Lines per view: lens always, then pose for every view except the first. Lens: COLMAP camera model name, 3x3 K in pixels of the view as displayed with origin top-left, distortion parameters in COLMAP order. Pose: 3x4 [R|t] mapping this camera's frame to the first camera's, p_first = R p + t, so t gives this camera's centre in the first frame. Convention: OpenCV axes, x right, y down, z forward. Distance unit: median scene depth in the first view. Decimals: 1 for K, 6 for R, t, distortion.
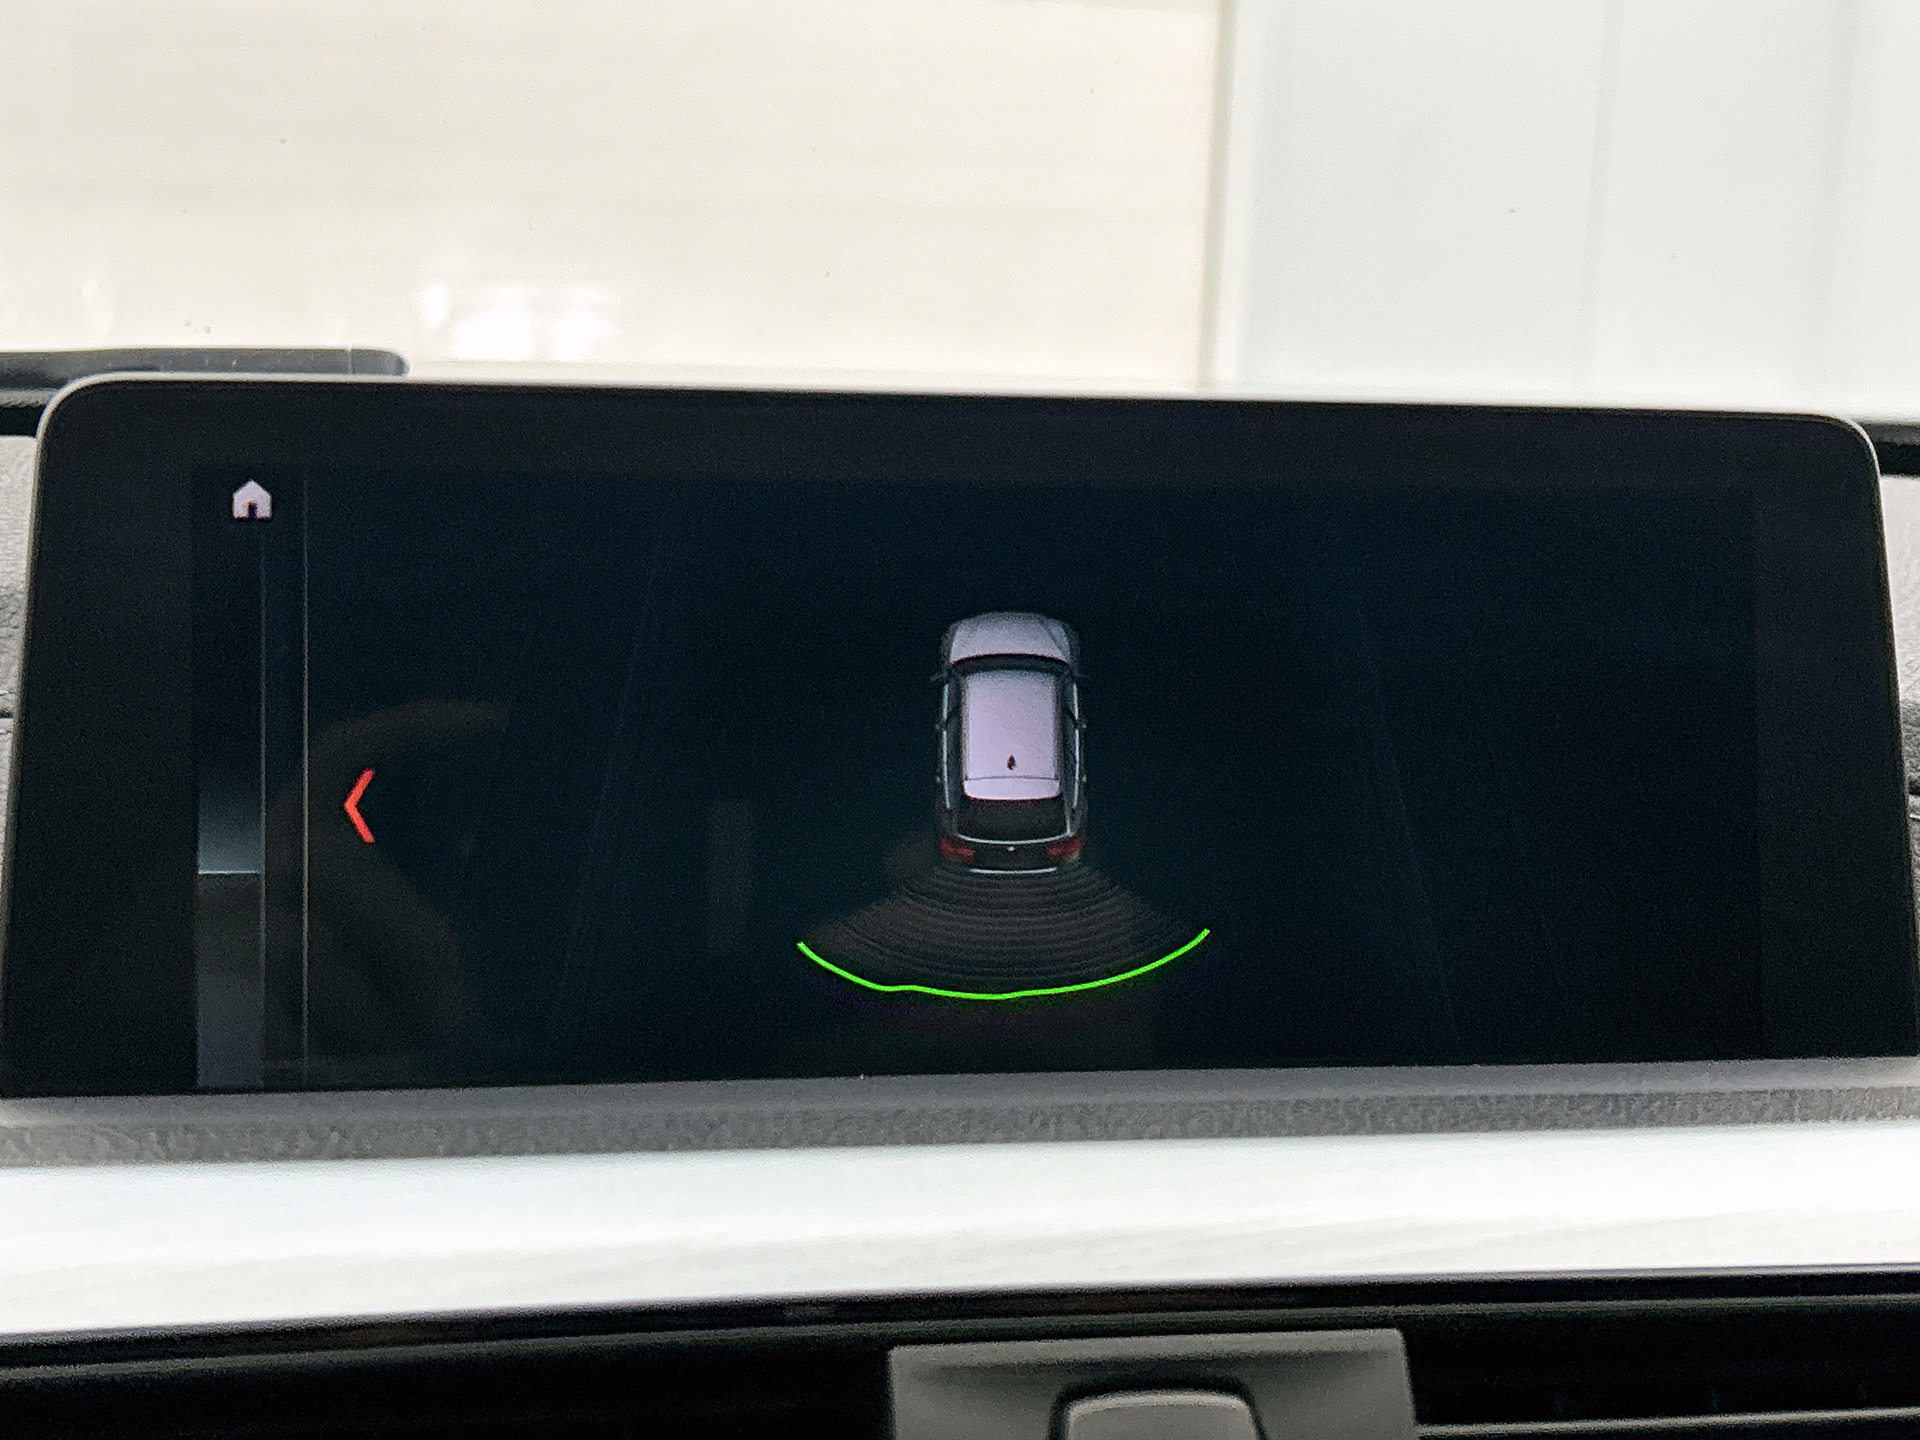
lens RADIAL K [[2676.7, 0, 963.0], [0, 2676.7, 725.2], [0, 0, 1]] dist [0.023719, 0.000000]
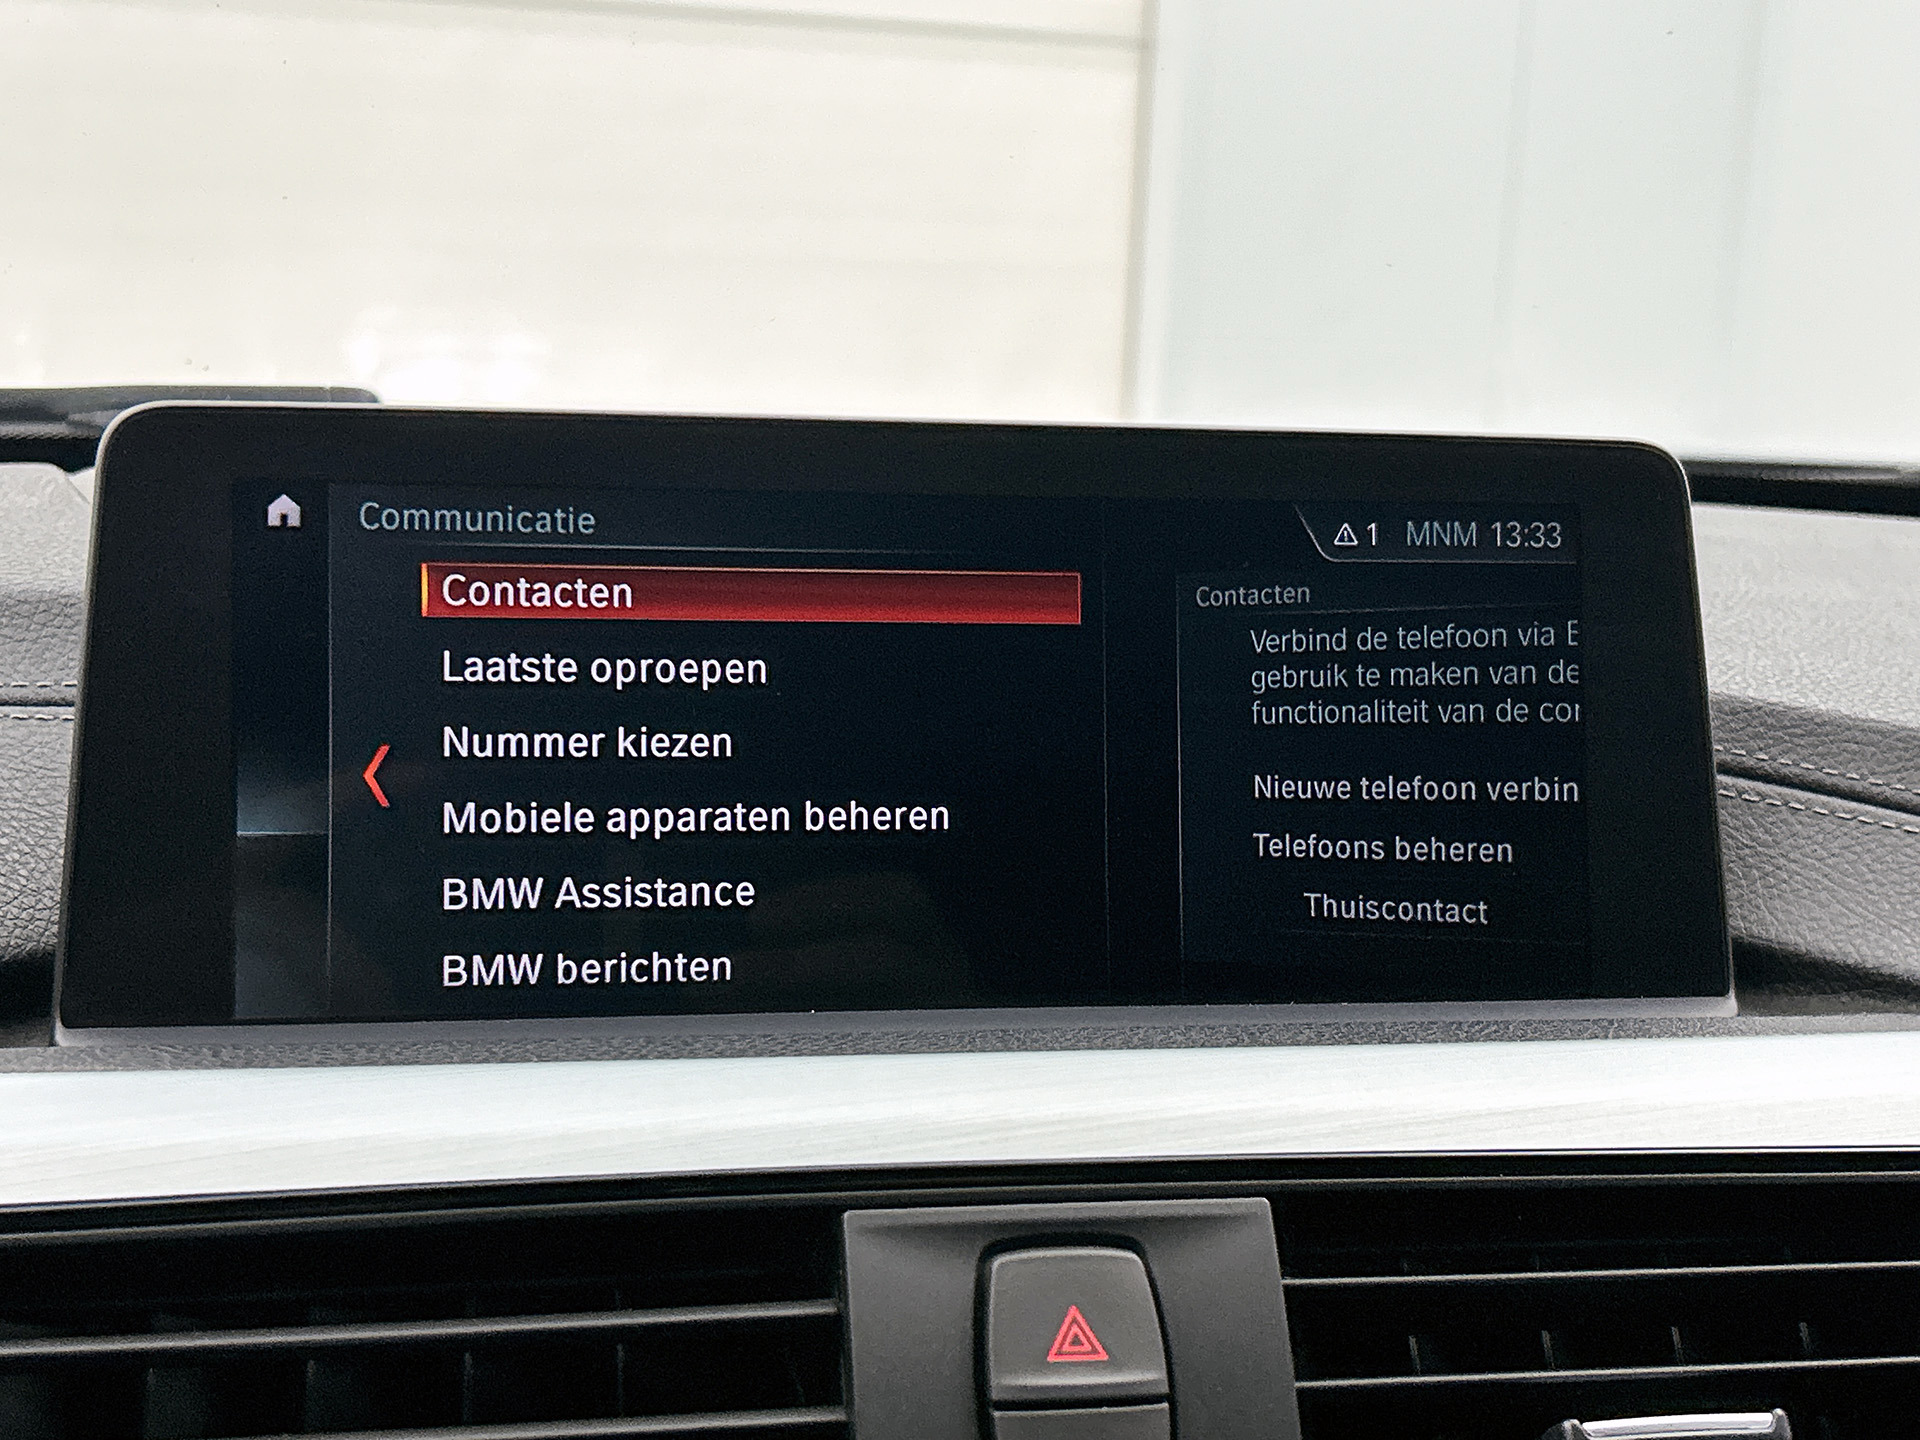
lens RADIAL K [[2676.7, 0, 963.8], [0, 2676.7, 726.0], [0, 0, 1]] dist [0.023719, 0.000000]
pose [[0.999581, 0.001150, 0.028933, -0.006524], [-0.000605, 0.999823, -0.018816, 0.031197], [-0.028950, 0.018791, 0.999404, -0.164578]]
